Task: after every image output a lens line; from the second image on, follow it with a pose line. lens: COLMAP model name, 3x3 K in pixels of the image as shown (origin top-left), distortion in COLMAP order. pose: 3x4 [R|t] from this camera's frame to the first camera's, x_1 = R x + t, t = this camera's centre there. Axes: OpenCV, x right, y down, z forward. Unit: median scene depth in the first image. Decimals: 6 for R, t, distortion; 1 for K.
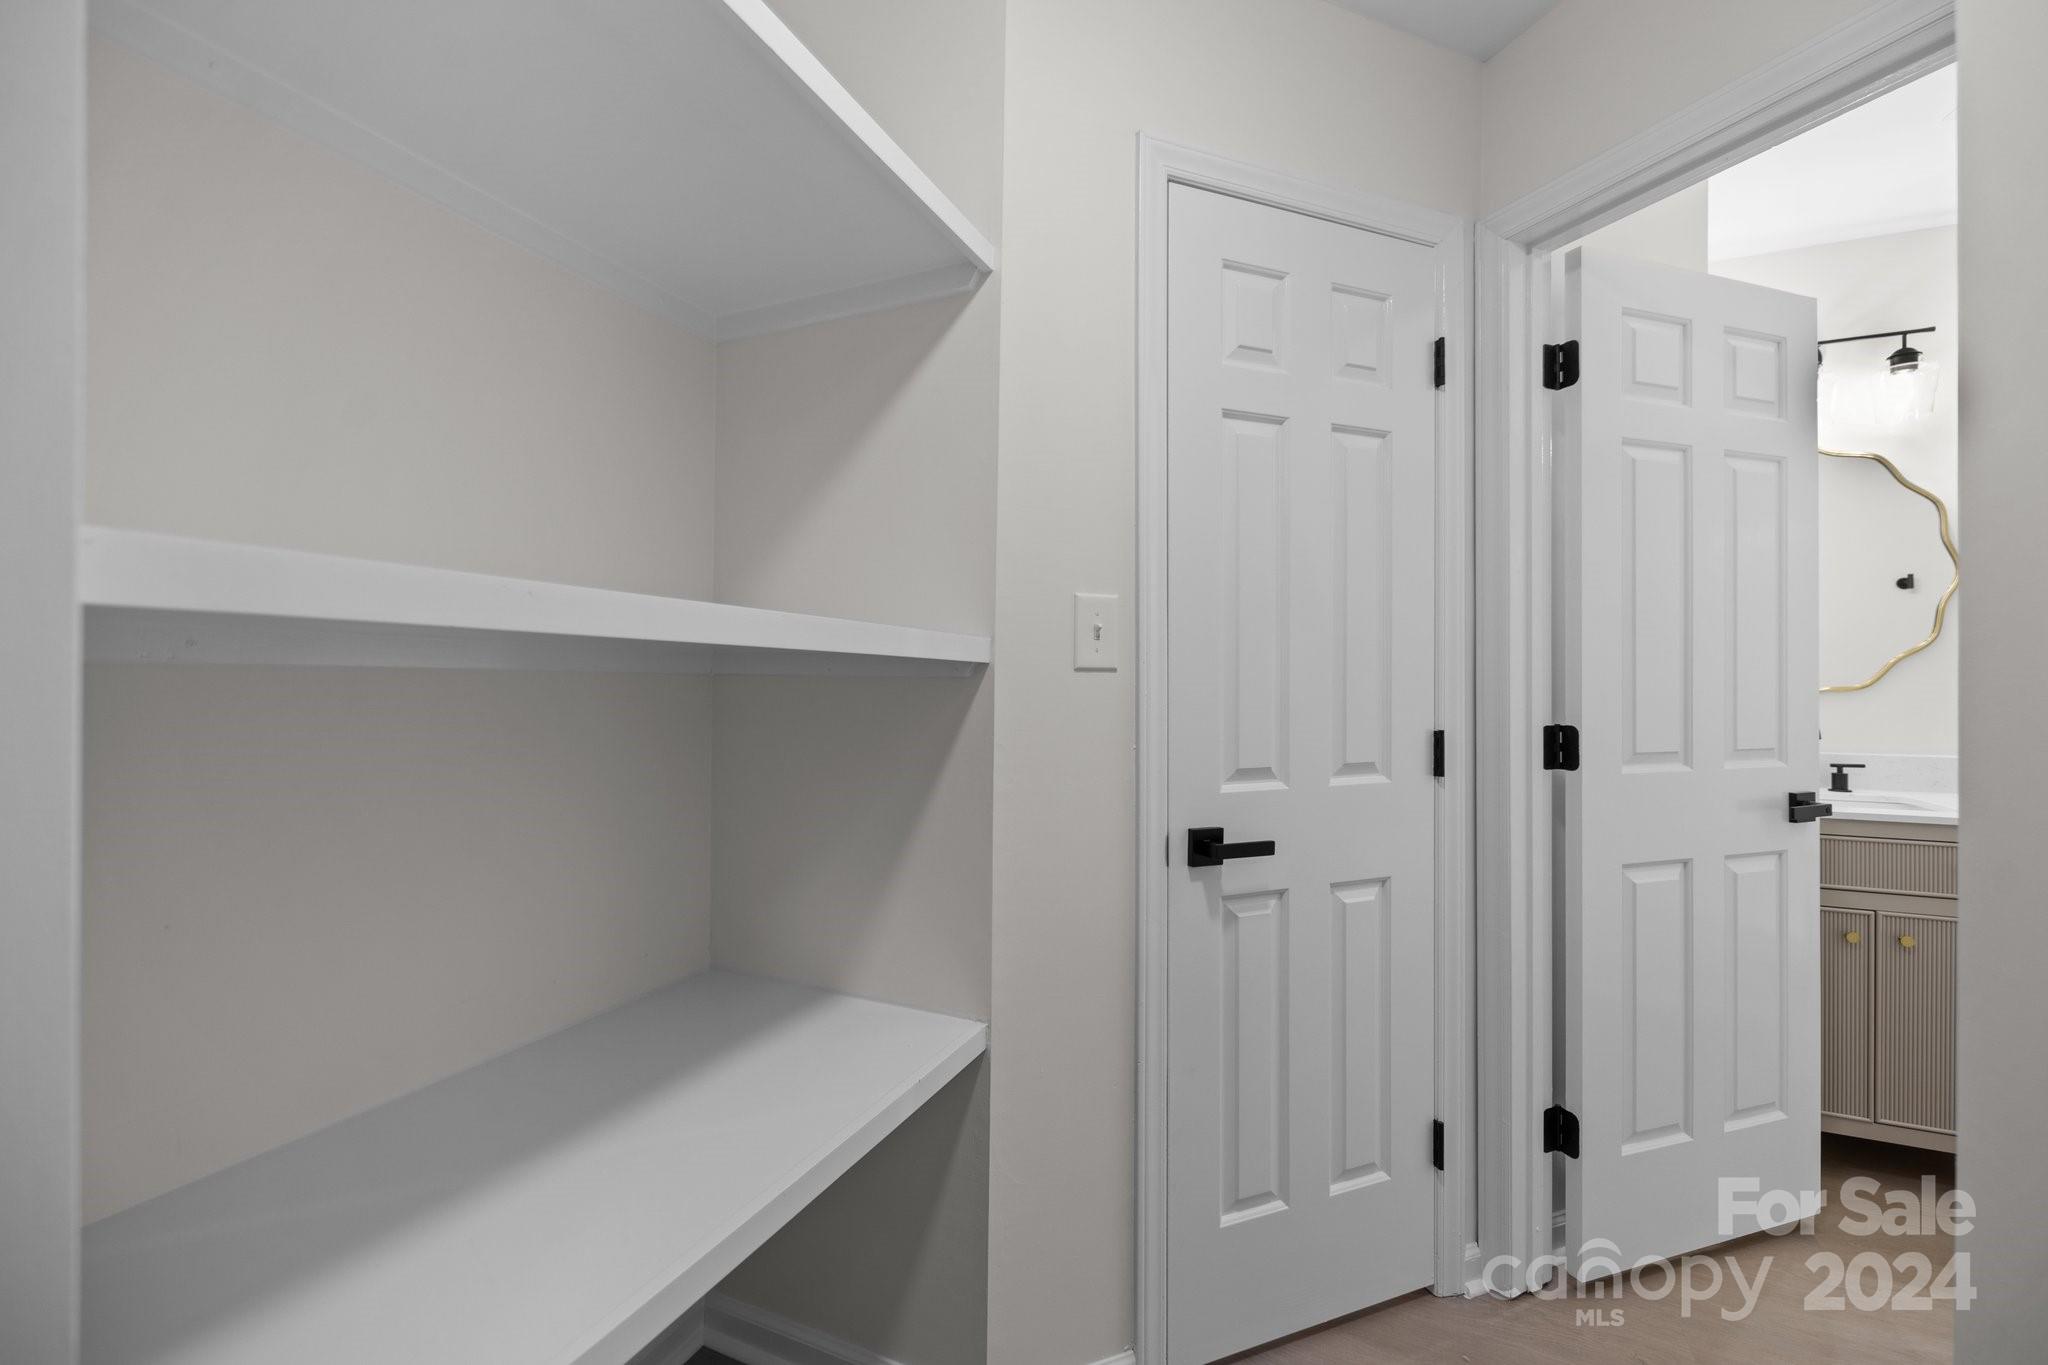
lens RADIAL K [[818.5, 0, 1017.2], [0, 818.5, 654.9], [0, 0, 1]] dist [-0.000027, -0.000004]
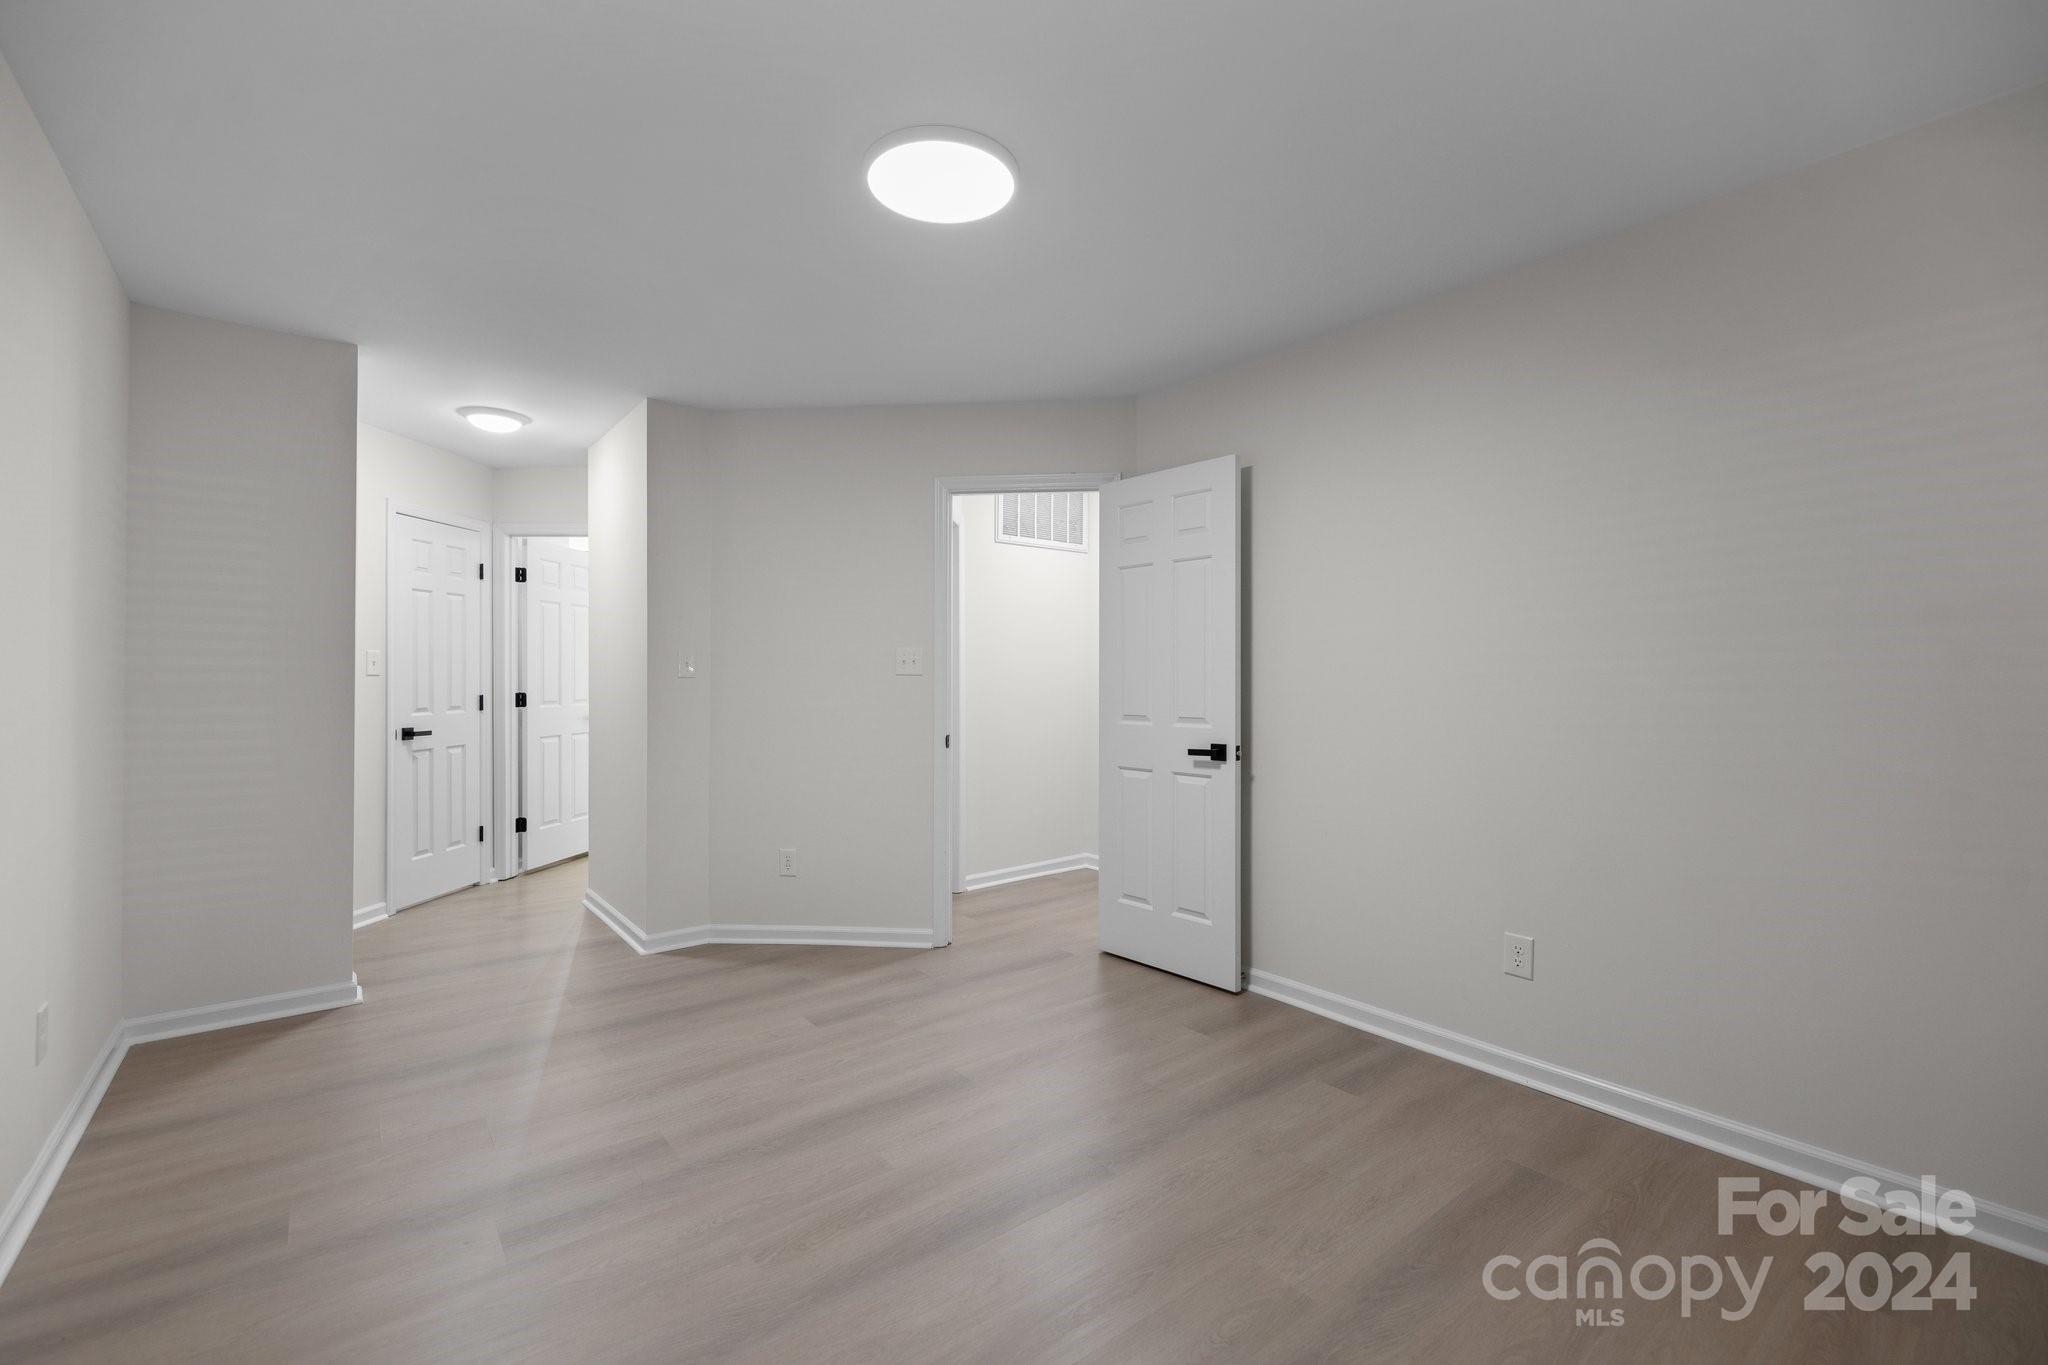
lens RADIAL K [[875.2, 0, 1022.0], [0, 875.2, 674.1], [0, 0, 1]] dist [-0.001187, -0.000258]
pose [[0.449893, -0.005359, 0.893067, -1.434849], [-0.004954, 0.999952, 0.008495, -0.020609], [-0.893069, -0.008246, 0.449844, -2.176107]]
